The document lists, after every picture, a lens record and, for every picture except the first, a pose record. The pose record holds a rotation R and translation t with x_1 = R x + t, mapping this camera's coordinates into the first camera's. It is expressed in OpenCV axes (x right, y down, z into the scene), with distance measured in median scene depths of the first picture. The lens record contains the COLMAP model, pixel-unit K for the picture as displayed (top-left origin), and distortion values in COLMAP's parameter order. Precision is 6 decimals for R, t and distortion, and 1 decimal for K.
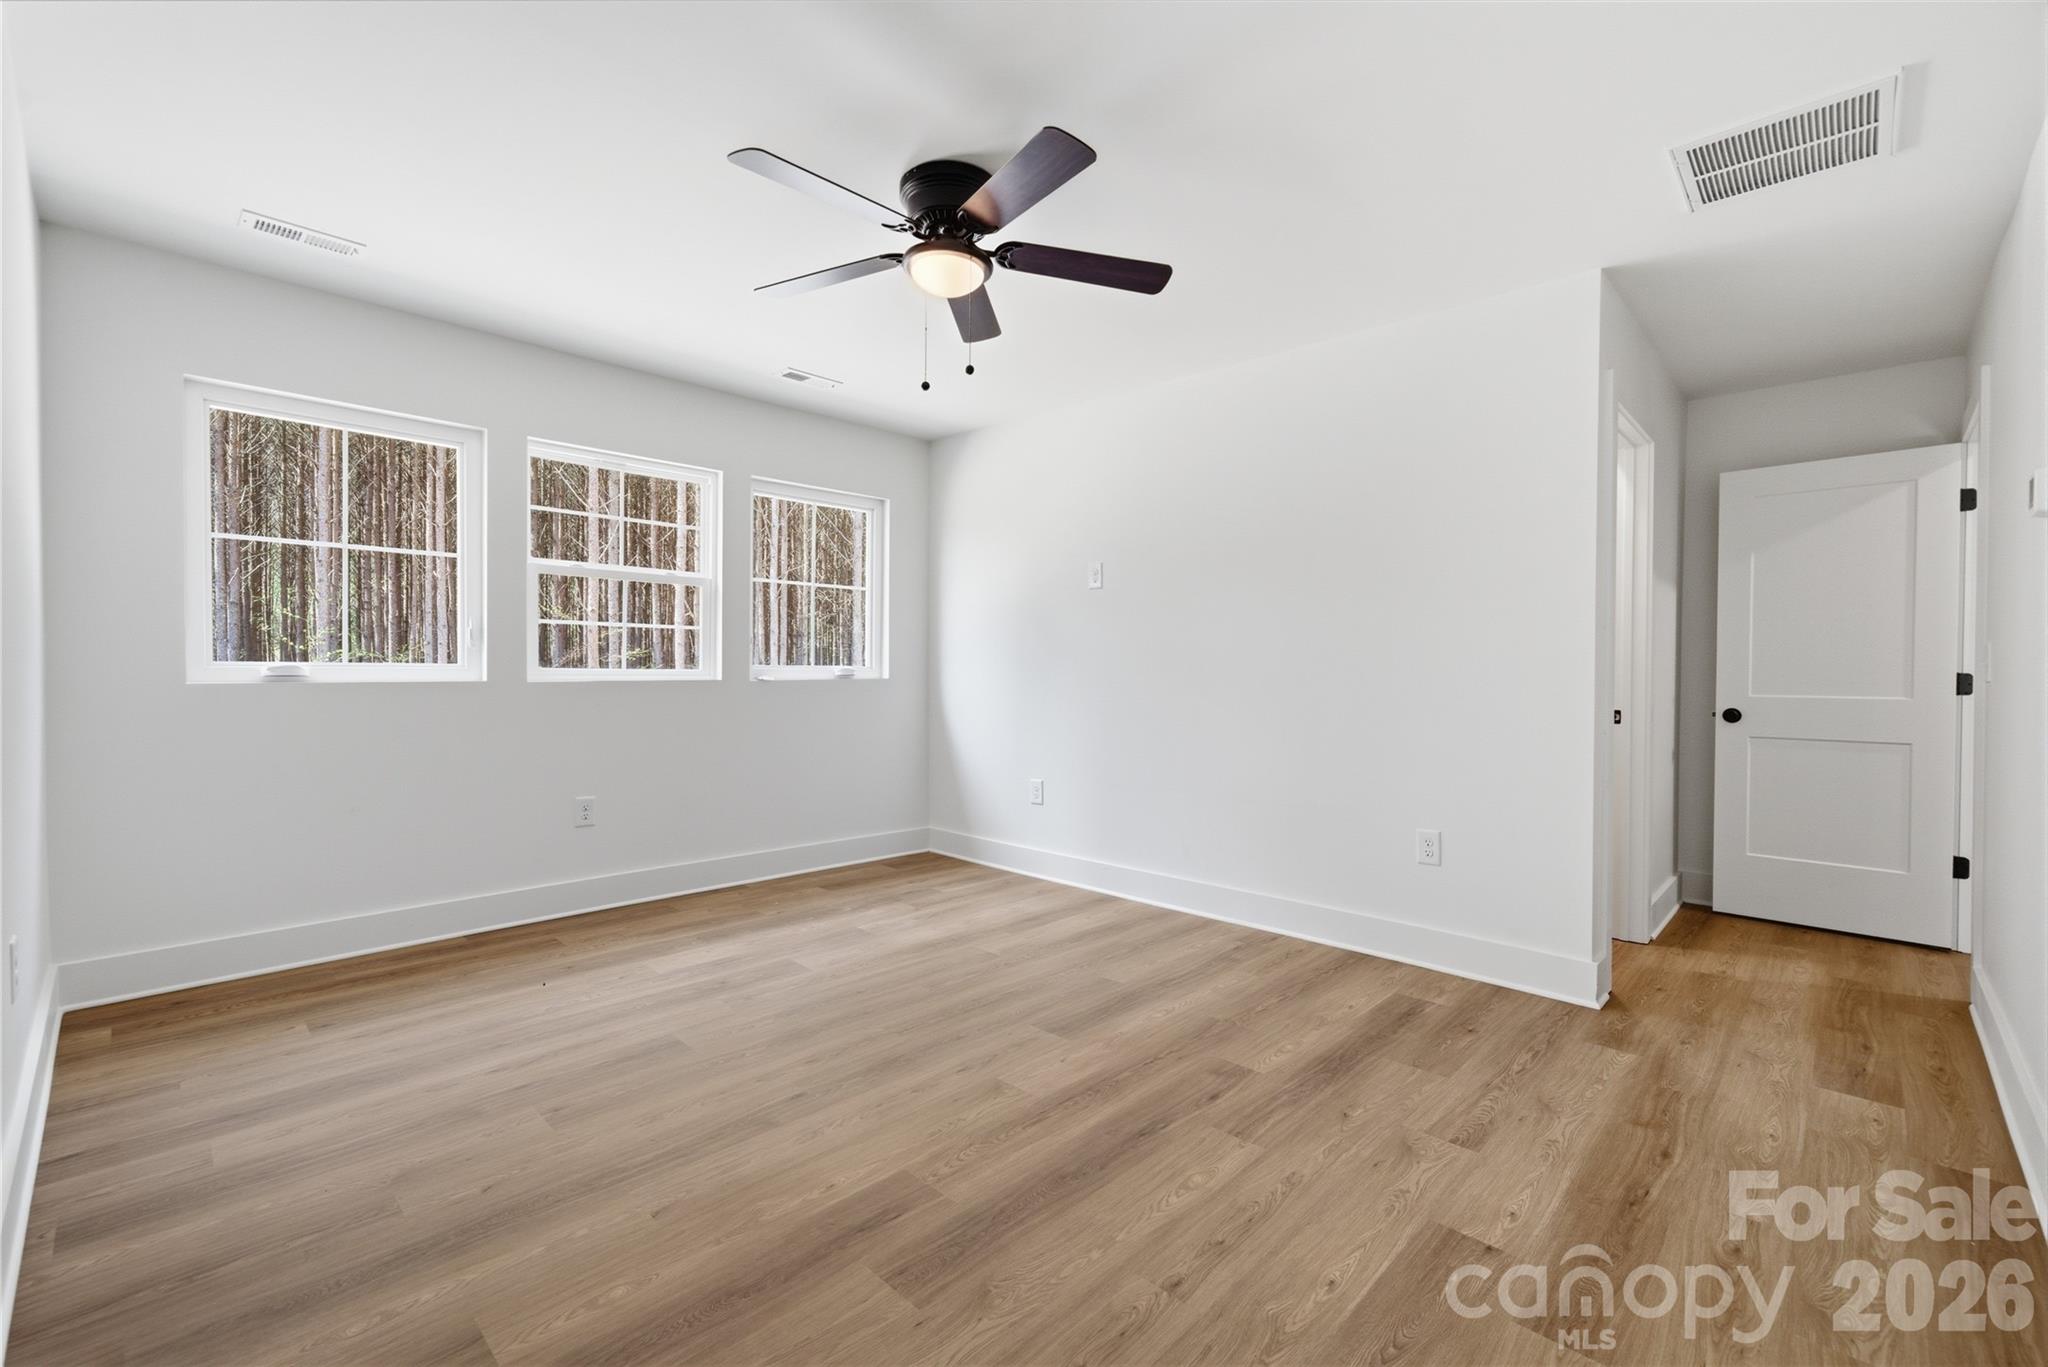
lens RADIAL K [[883.4, 0, 1022.9], [0, 883.4, 678.1], [0, 0, 1]] dist [0.003107, 0.000688]
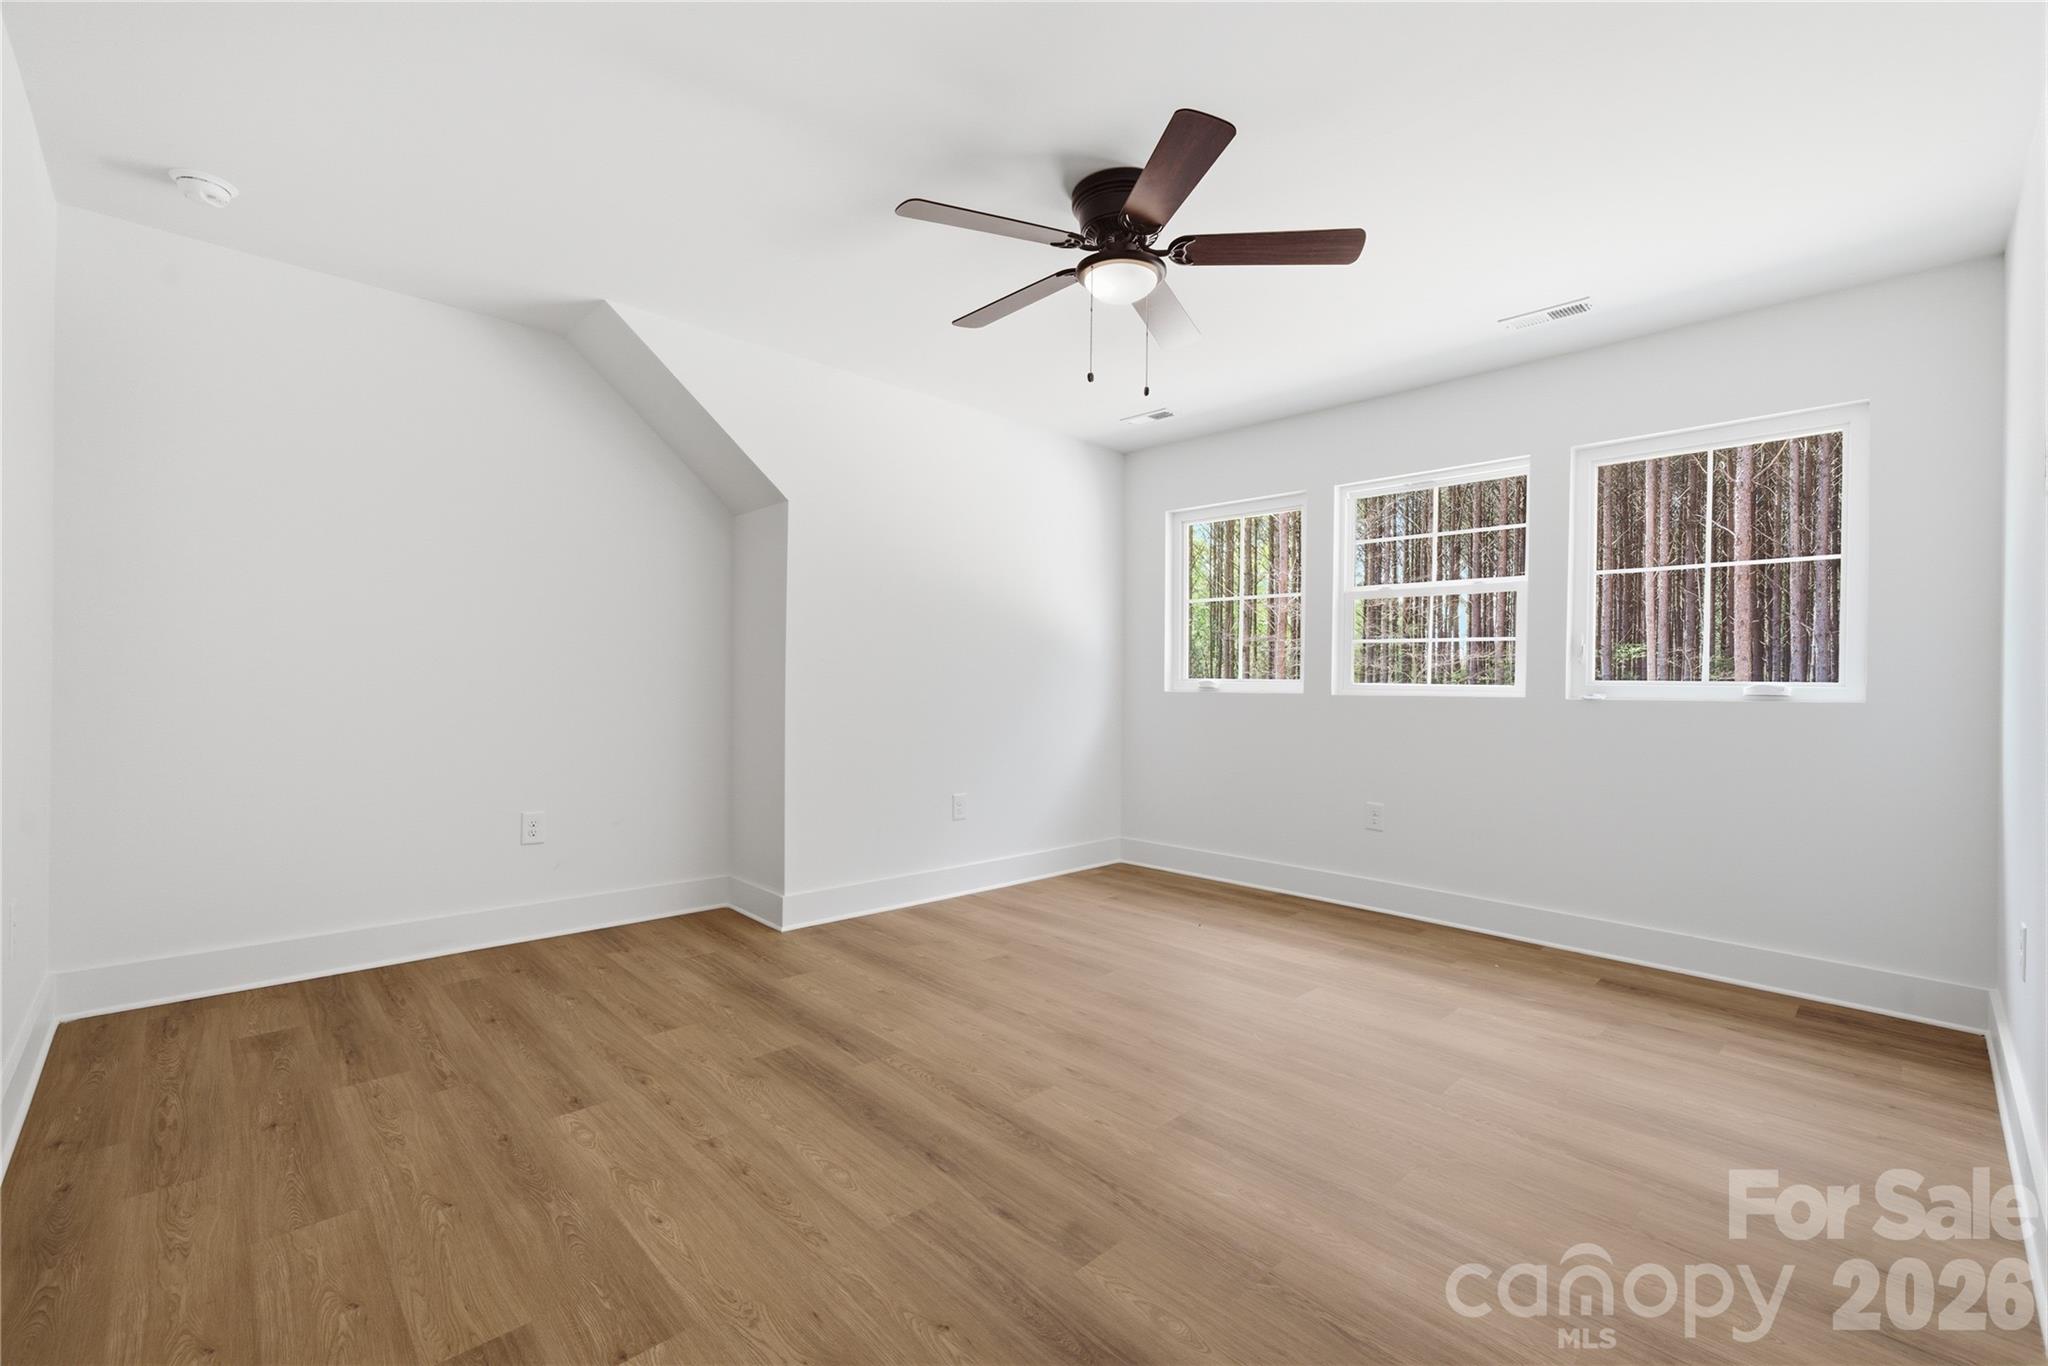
lens RADIAL K [[883.4, 0, 1025.4], [0, 883.4, 690.6], [0, 0, 1]] dist [0.003107, 0.000688]
pose [[-0.064908, -0.006752, -0.997868, 0.987481], [-0.013700, 0.999889, -0.005875, 0.016866], [0.997797, 0.013290, -0.064993, 1.053720]]
